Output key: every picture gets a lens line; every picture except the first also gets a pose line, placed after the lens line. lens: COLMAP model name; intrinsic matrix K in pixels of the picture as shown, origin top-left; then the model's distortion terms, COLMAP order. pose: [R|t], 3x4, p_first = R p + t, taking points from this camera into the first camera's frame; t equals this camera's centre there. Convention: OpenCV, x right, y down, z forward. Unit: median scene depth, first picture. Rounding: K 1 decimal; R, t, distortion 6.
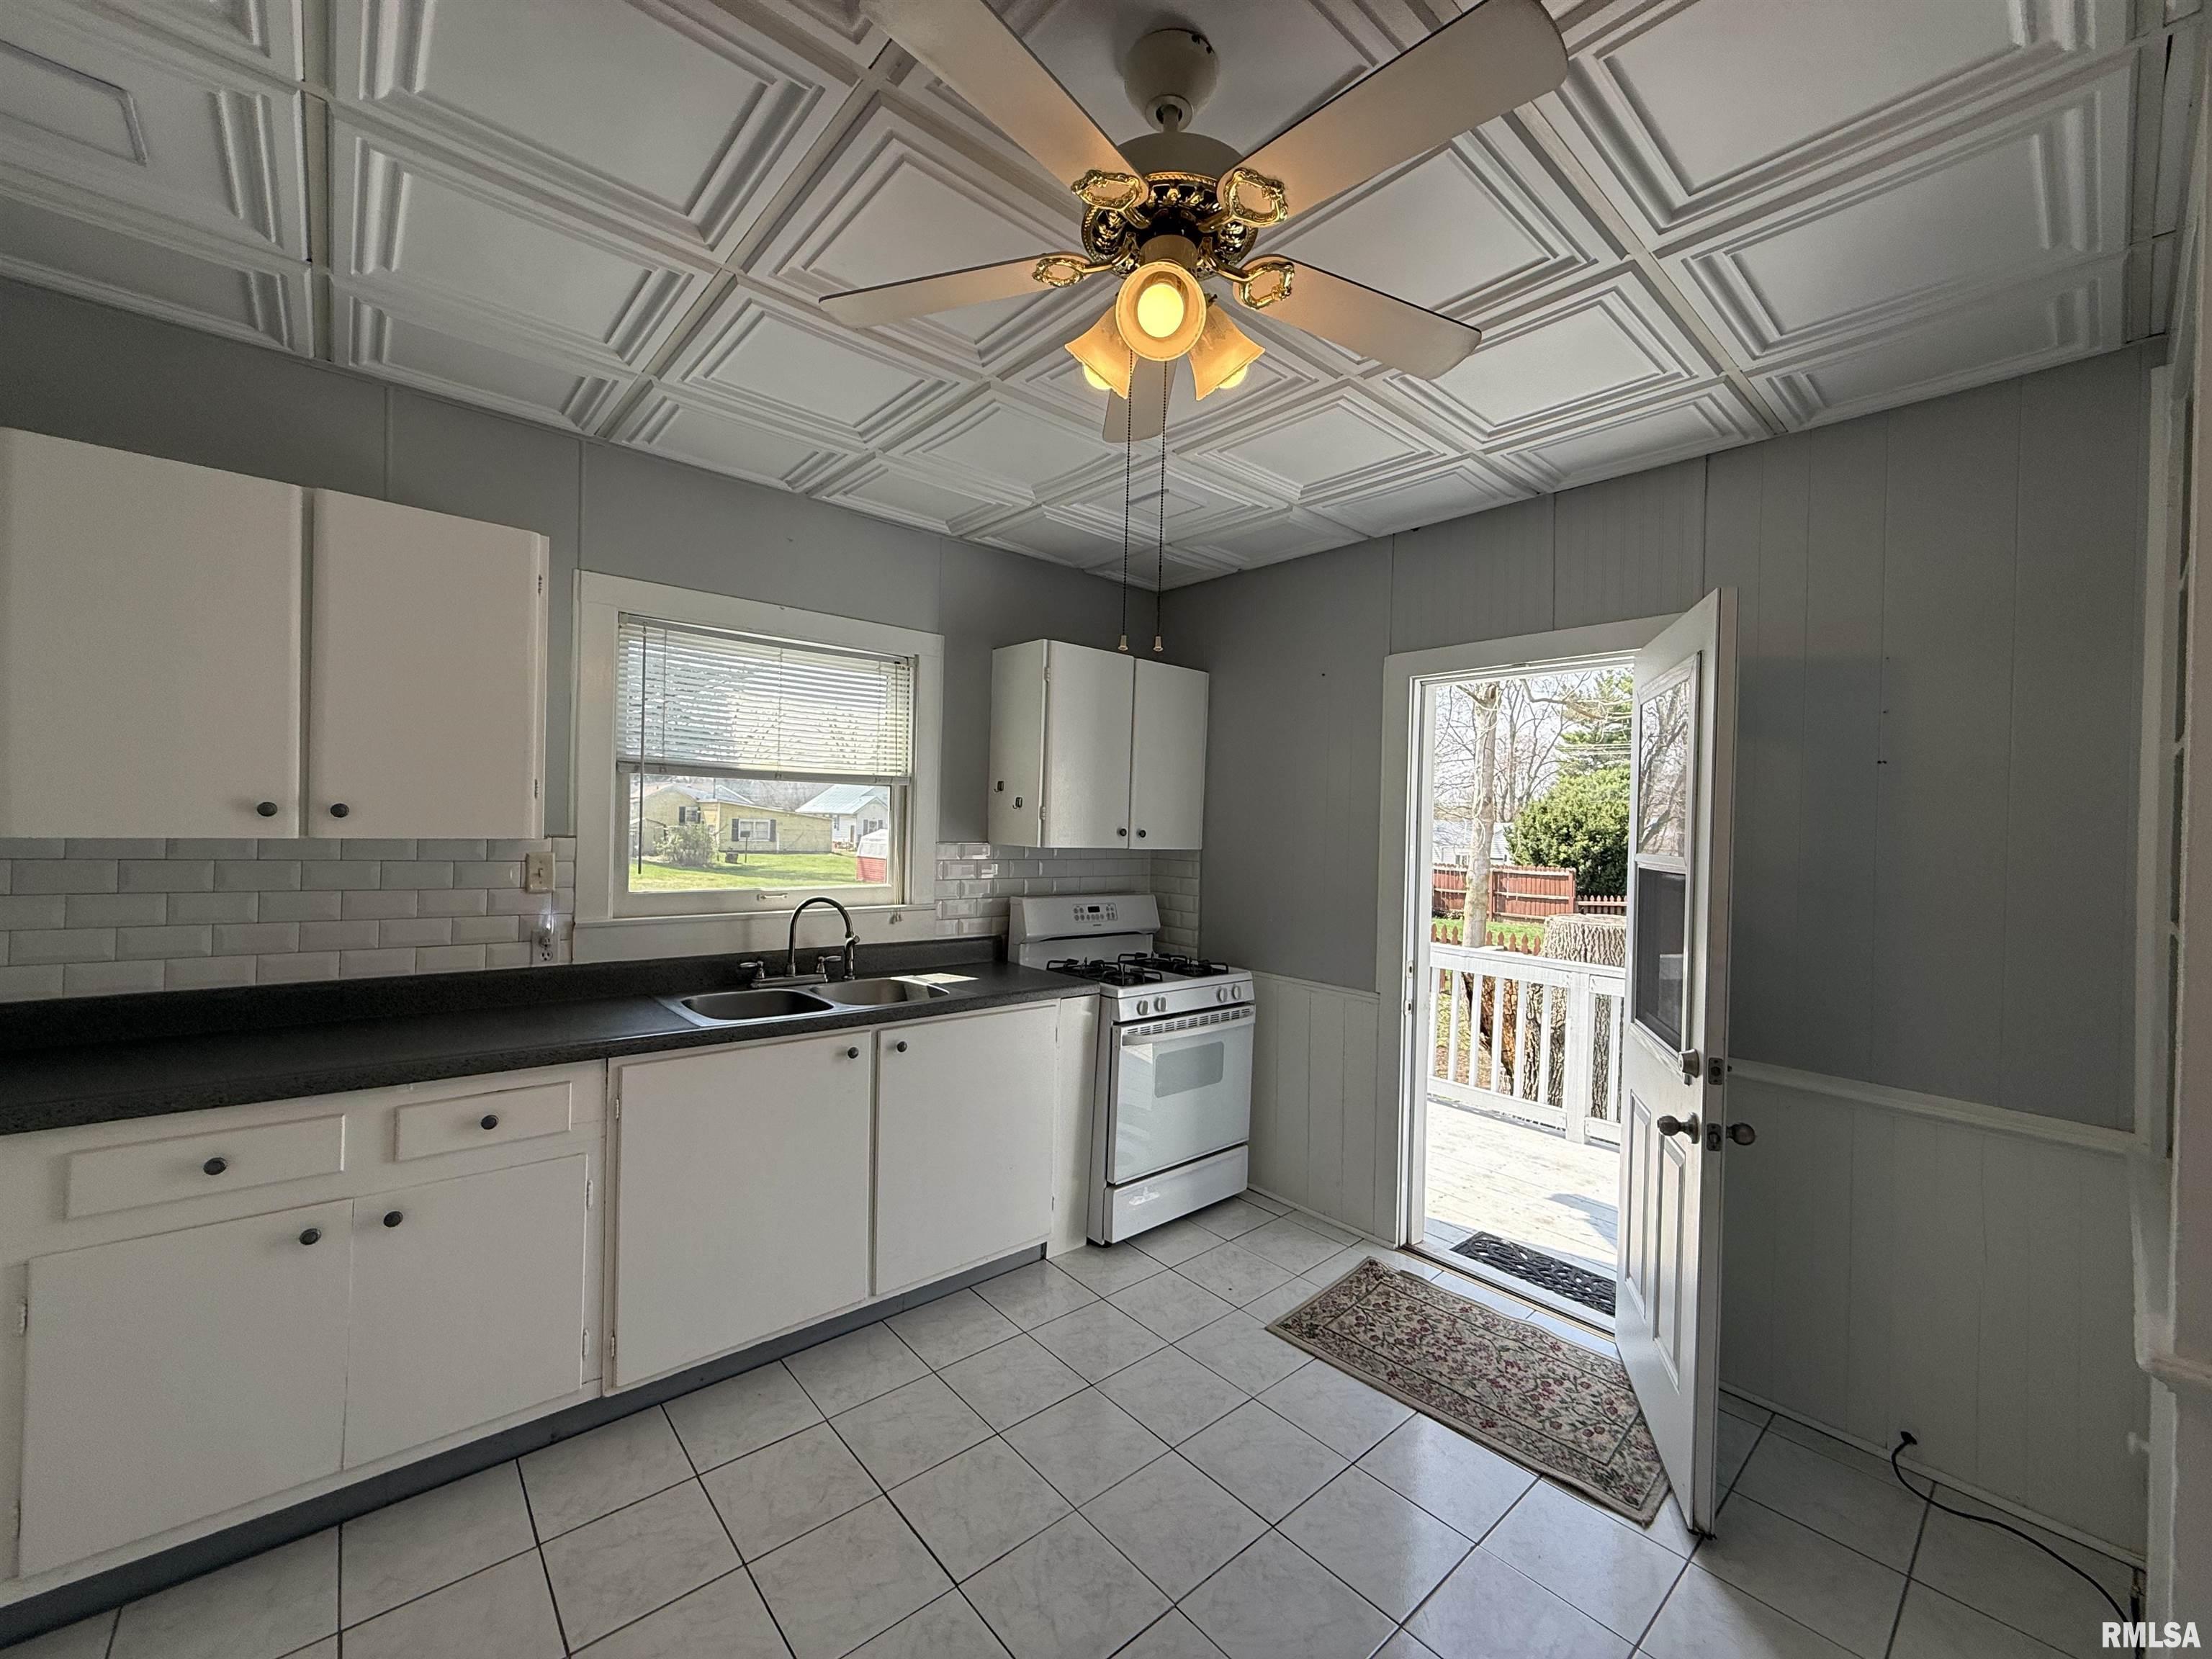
lens RADIAL K [[881.8, 0, 1106.9], [0, 881.8, 828.0], [0, 0, 1]] dist [0.000700, -0.000158]
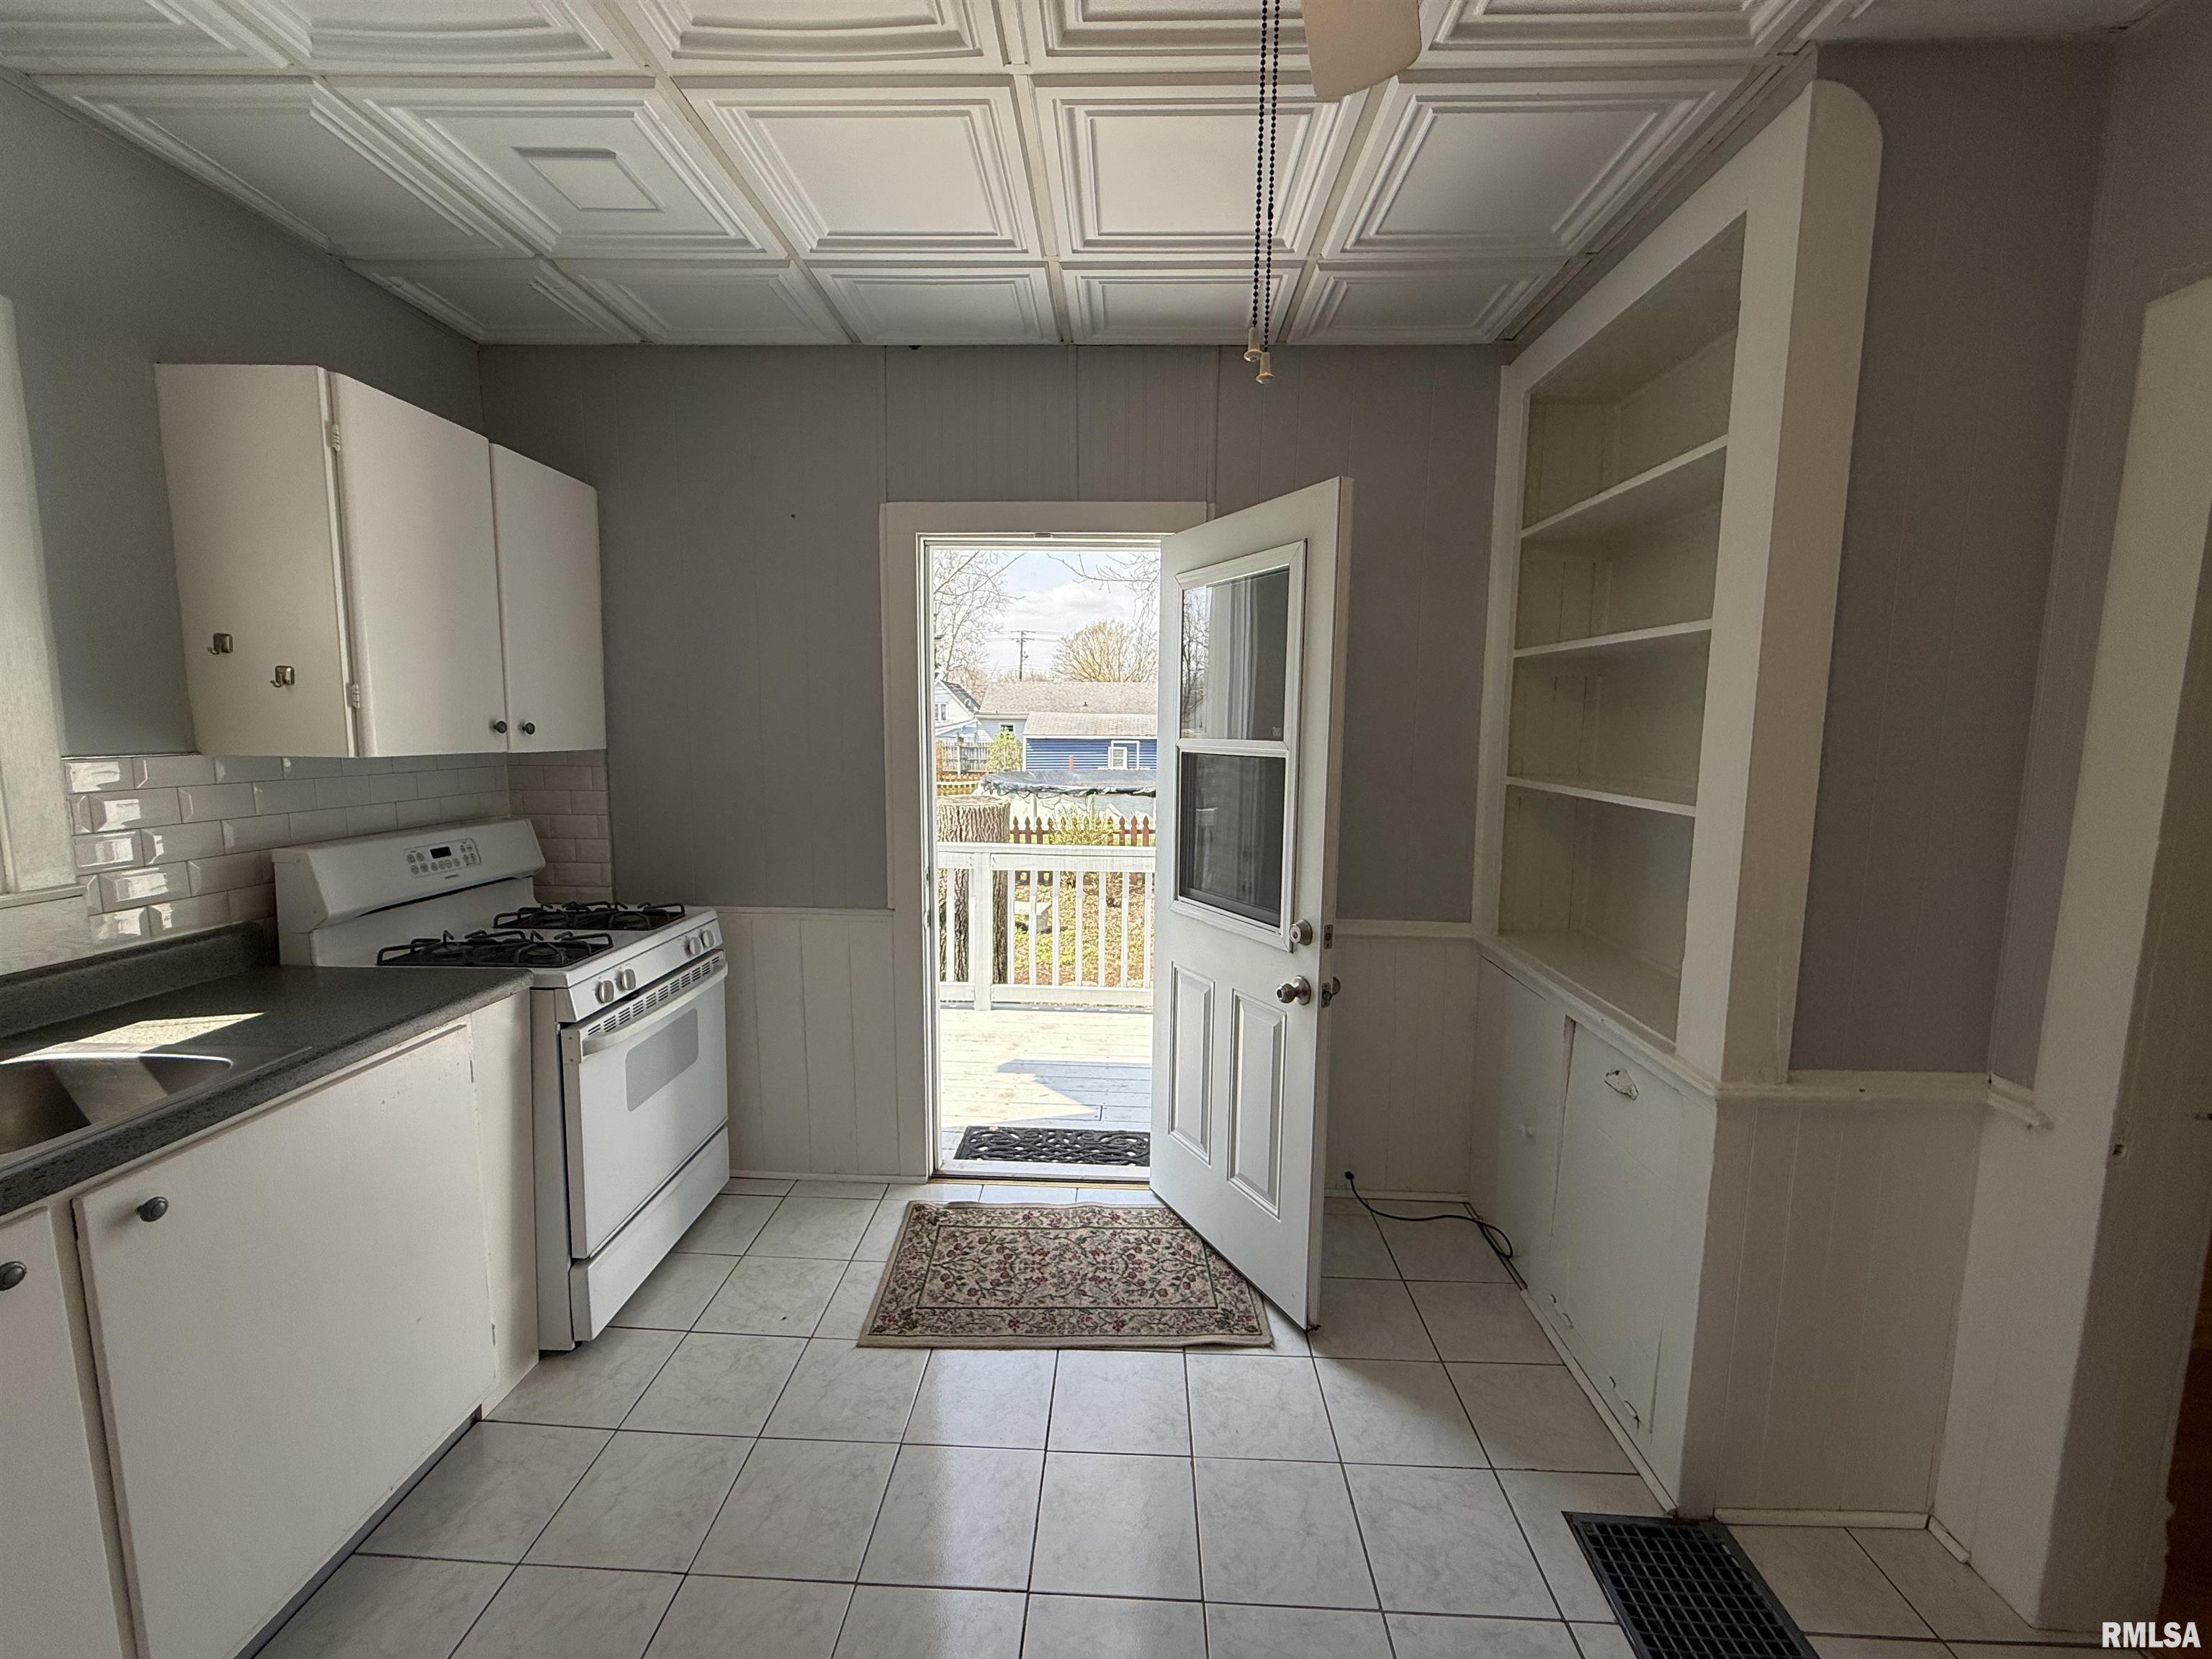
lens RADIAL K [[881.8, 0, 1104.2], [0, 881.8, 828.5], [0, 0, 1]] dist [0.000700, -0.000158]
pose [[0.685471, -0.104366, 0.720581, -0.162026], [0.008991, 0.990811, 0.134952, -0.004792], [-0.728044, -0.086027, 0.680111, 0.273369]]
